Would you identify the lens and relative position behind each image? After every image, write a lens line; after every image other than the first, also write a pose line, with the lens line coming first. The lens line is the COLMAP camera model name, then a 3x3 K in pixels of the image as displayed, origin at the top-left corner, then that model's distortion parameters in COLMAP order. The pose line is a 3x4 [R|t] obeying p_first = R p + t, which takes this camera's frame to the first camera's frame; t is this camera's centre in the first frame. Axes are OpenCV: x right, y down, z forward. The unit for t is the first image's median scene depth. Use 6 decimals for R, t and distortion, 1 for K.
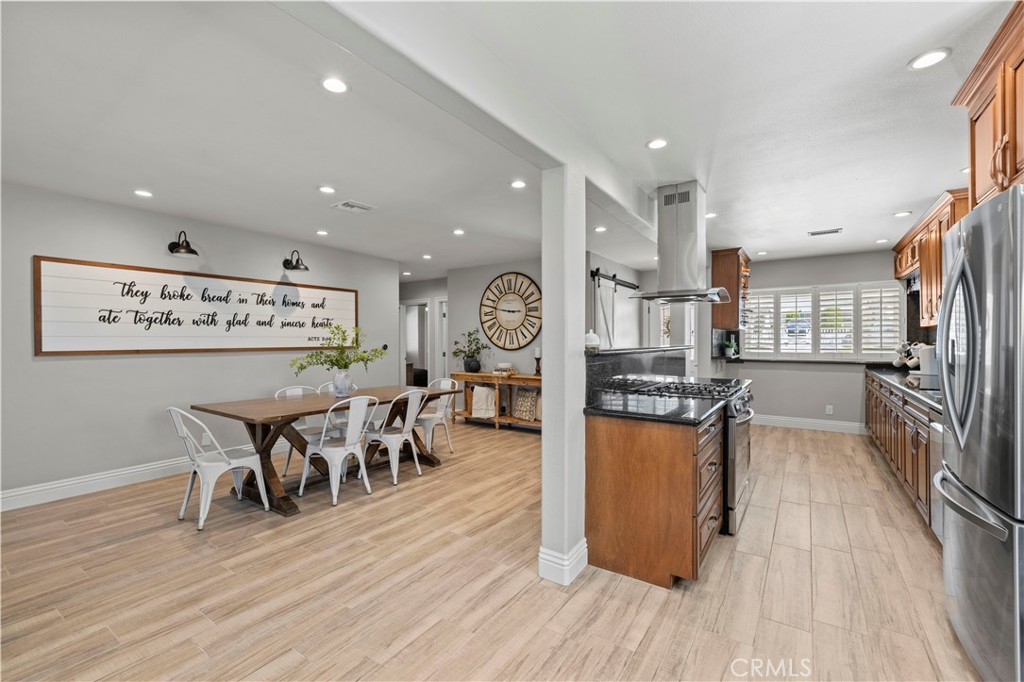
lens RADIAL K [[435.7, 0, 509.5], [0, 435.7, 340.6], [0, 0, 1]] dist [-0.000688, 0.002341]
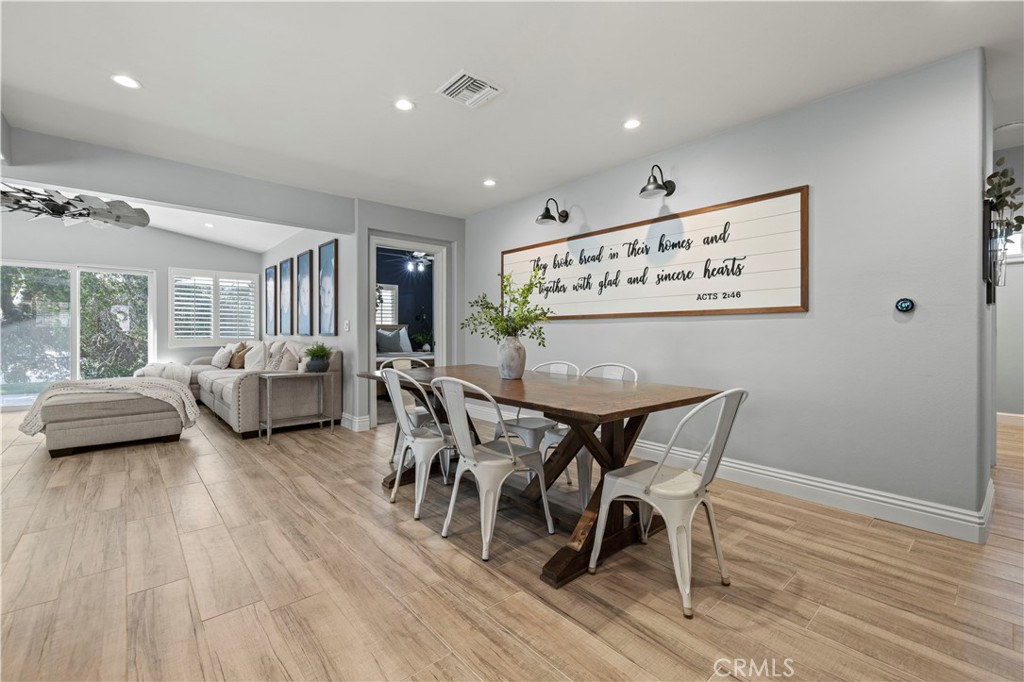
lens RADIAL K [[435.7, 0, 509.5], [0, 435.7, 336.5], [0, 0, 1]] dist [-0.000688, 0.002341]
pose [[-0.245281, 0.011548, -0.969383, 0.217112], [0.000160, 0.999930, 0.011871, 0.048188], [0.969452, 0.002757, -0.245265, 0.978176]]
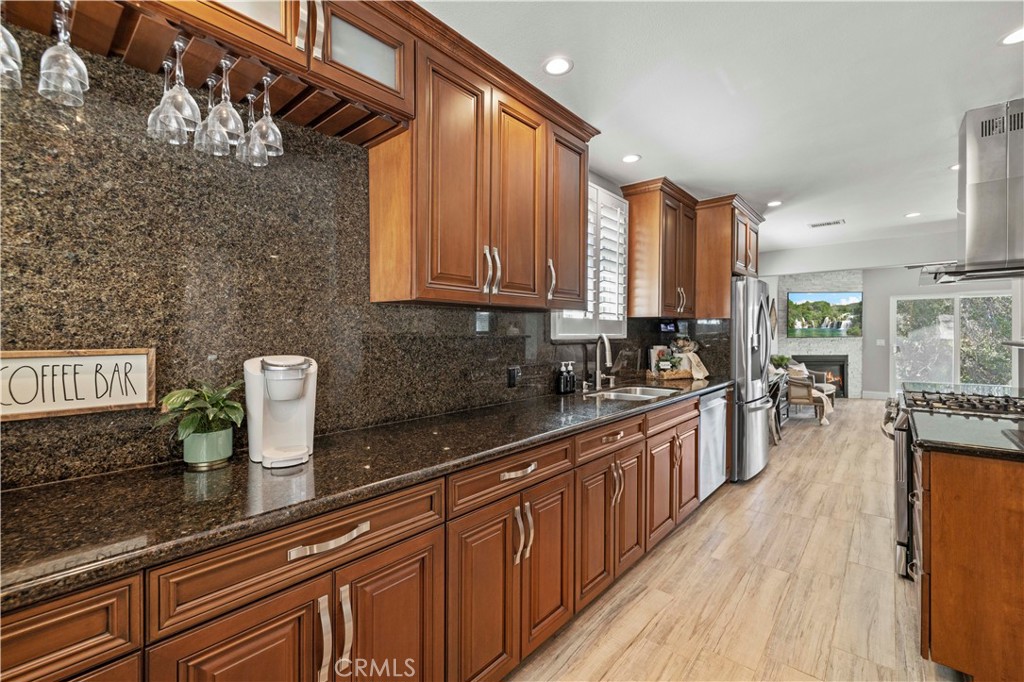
lens RADIAL K [[435.7, 0, 504.3], [0, 435.7, 330.2], [0, 0, 1]] dist [-0.000688, 0.002341]
pose [[-0.992277, 0.006729, 0.123859, 0.758413], [0.005433, 0.999927, -0.010792, -0.002653], [-0.123923, -0.010036, -0.992241, 1.249191]]
